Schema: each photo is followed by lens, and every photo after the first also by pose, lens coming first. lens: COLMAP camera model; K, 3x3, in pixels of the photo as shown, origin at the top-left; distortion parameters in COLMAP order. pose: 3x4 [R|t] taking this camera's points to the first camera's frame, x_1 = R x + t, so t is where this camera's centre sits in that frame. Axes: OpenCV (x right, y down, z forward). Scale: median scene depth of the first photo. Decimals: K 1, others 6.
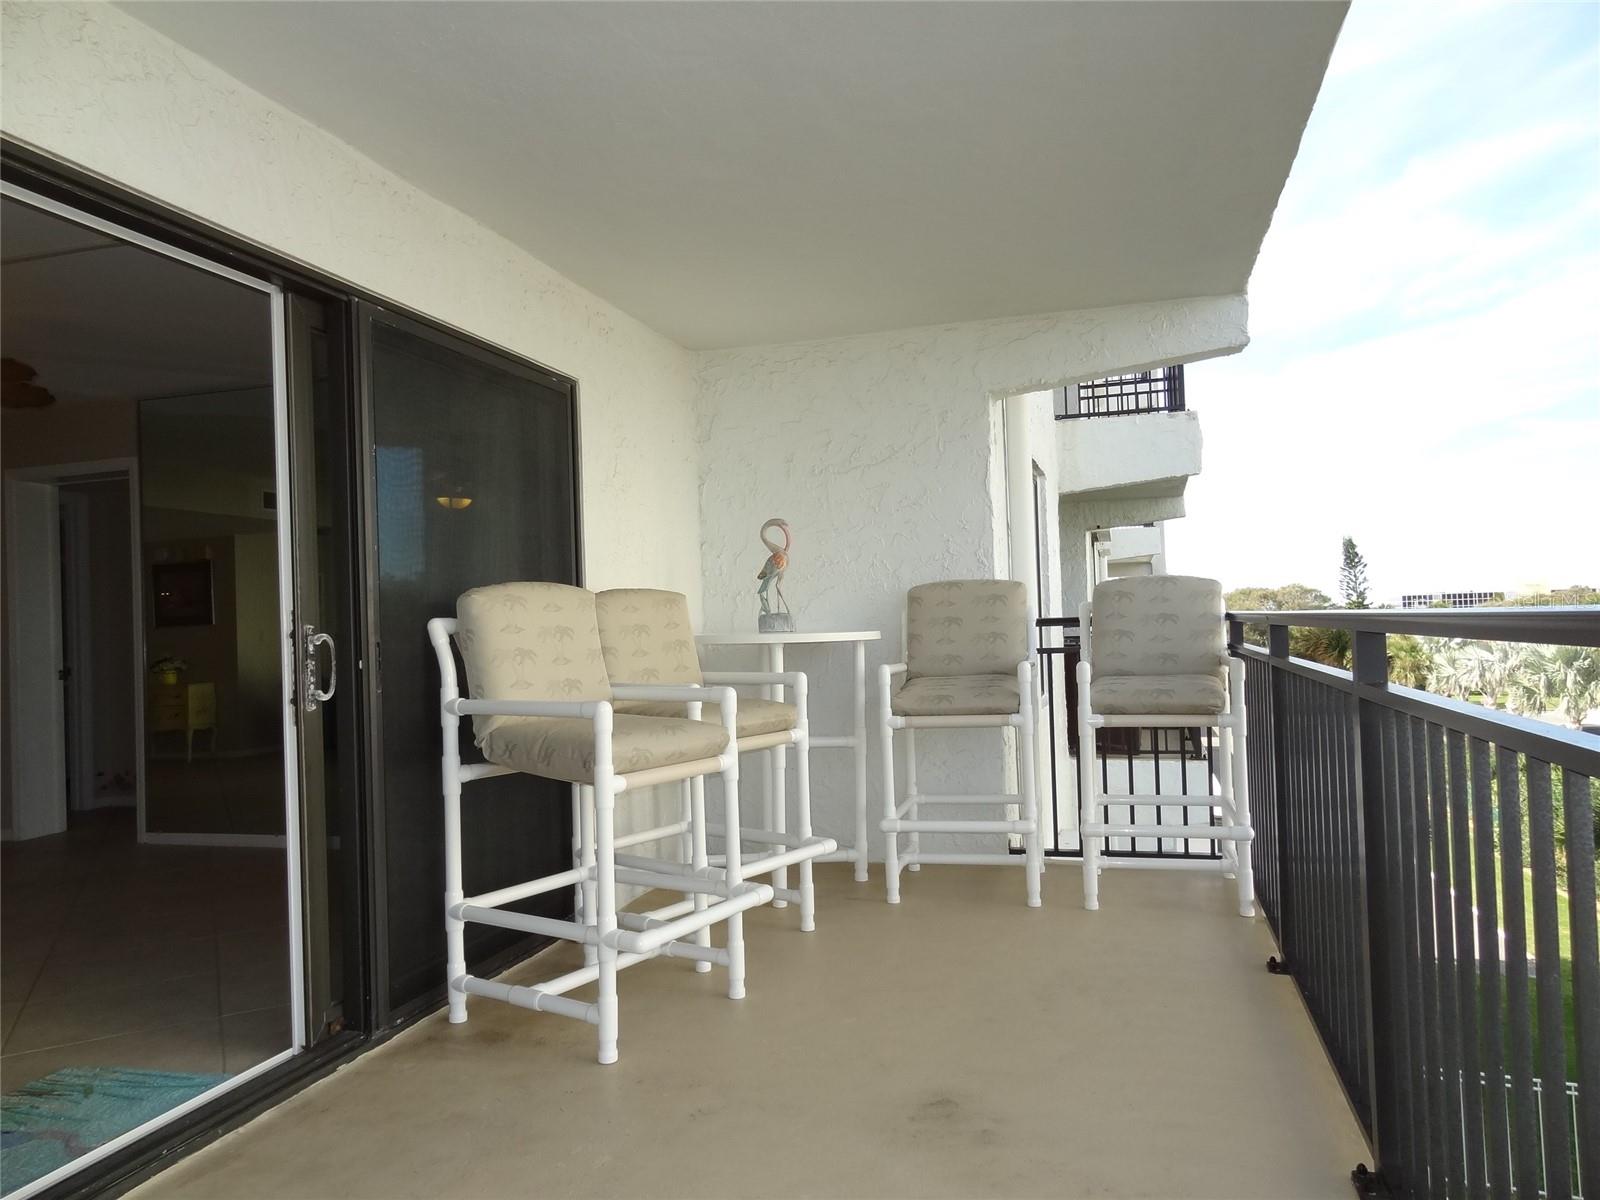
lens RADIAL K [[1118.9, 0, 801.1], [0, 1118.9, 598.9], [0, 0, 1]] dist [-0.002580, 0.012201]
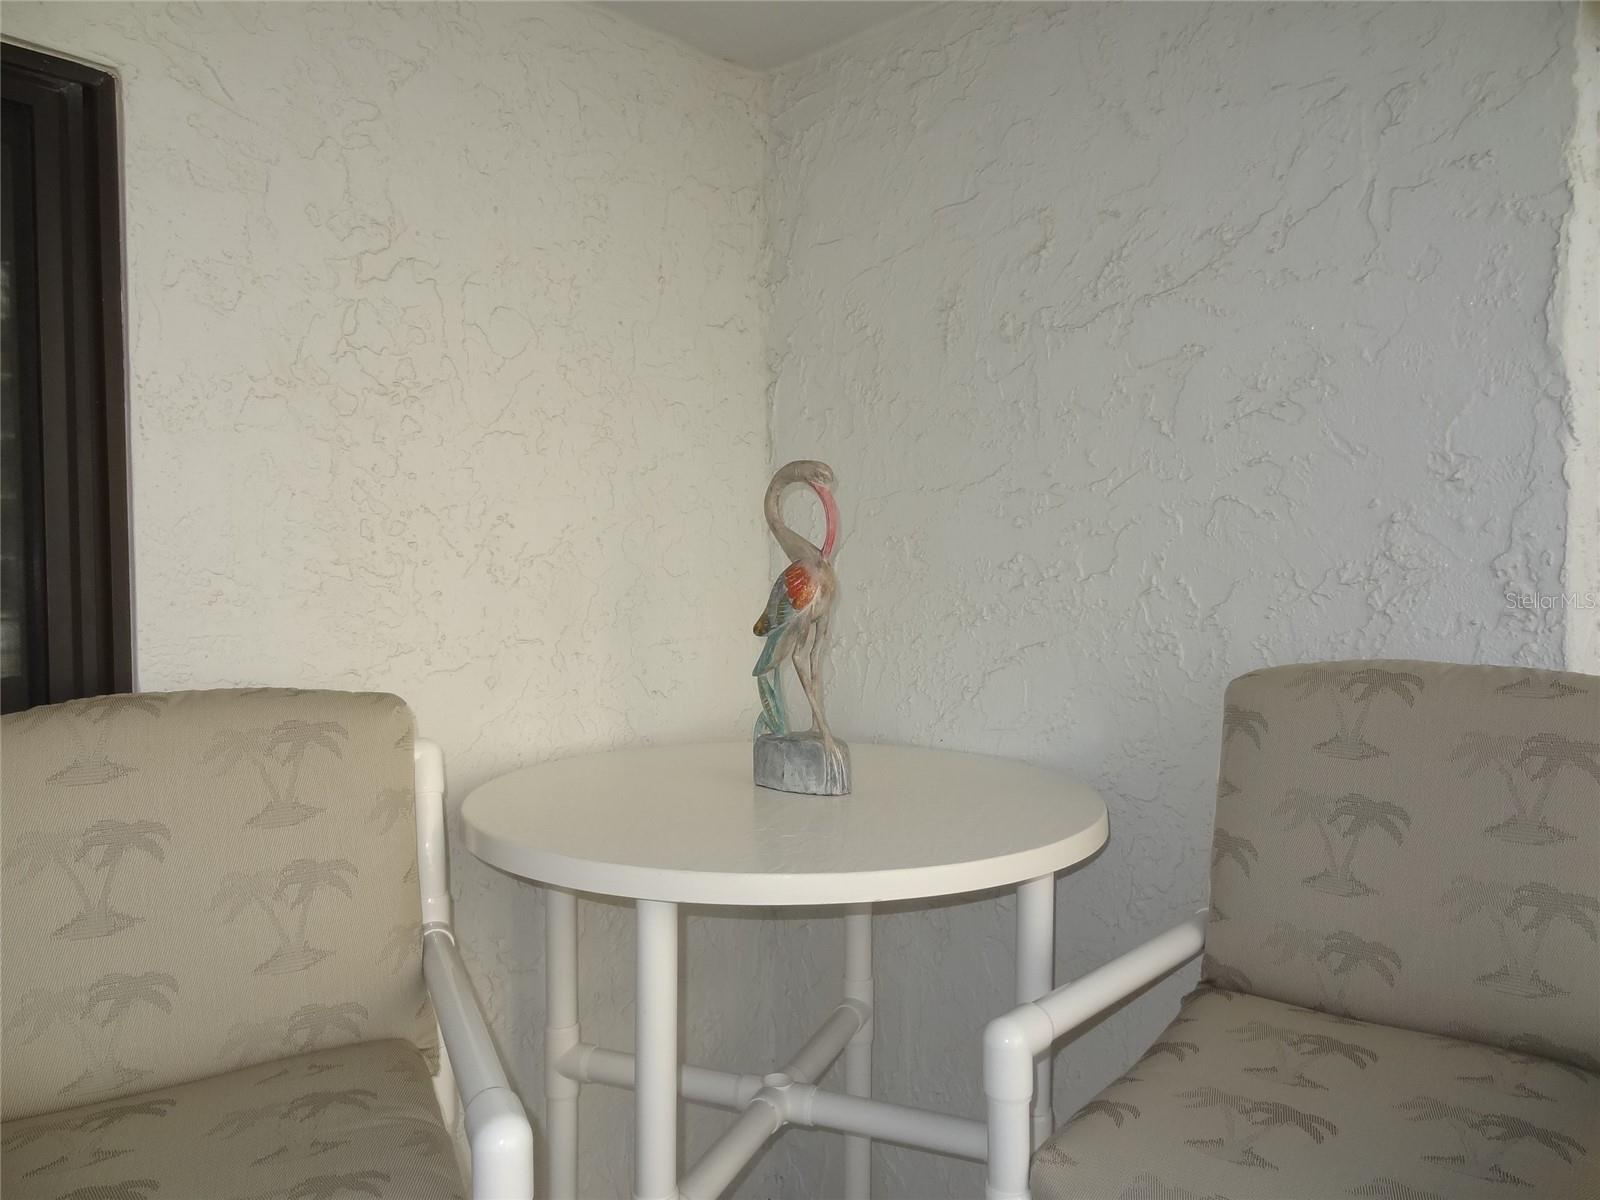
lens RADIAL K [[1118.9, 0, 799.3], [0, 1118.9, 606.4], [0, 0, 1]] dist [-0.002580, 0.012201]
pose [[0.890764, 0.037544, -0.452913, 0.133226], [-0.011222, 0.998095, 0.060665, -0.047885], [0.454328, -0.048955, 0.889488, 0.688646]]
